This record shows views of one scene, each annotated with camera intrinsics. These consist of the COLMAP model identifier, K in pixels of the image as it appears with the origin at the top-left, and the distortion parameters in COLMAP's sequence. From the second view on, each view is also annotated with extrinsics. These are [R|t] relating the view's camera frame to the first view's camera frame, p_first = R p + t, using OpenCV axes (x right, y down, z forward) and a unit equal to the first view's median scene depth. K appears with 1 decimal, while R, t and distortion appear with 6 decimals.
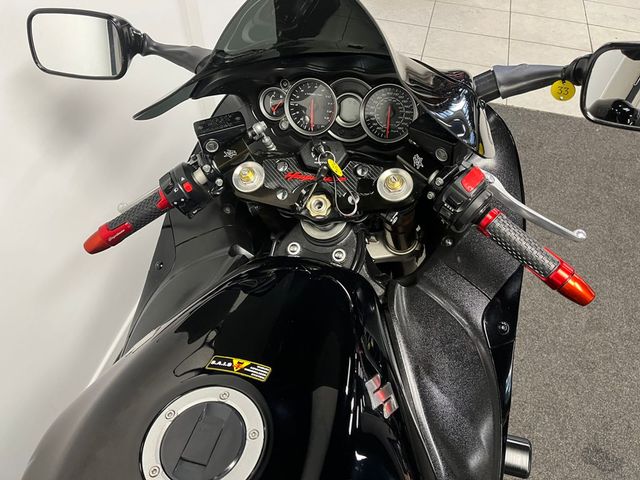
lens RADIAL K [[489.3, 0, 320.6], [0, 489.3, 240.9], [0, 0, 1]] dist [0.007397, 0.003959]
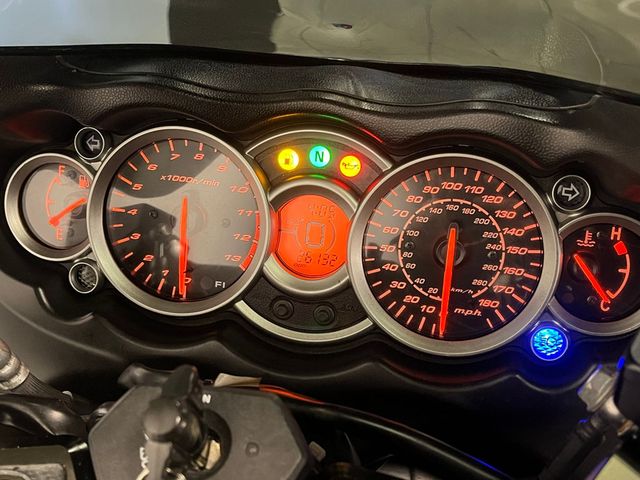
lens RADIAL K [[690.3, 0, 320.2], [0, 690.3, 239.7], [0, 0, 1]] dist [0.022252, 0.000000]
pose [[0.992724, 0.020458, 0.118663, 0.015170], [0.003544, 0.980071, -0.198616, -0.183093], [-0.120361, 0.197591, 0.972867, 0.598432]]
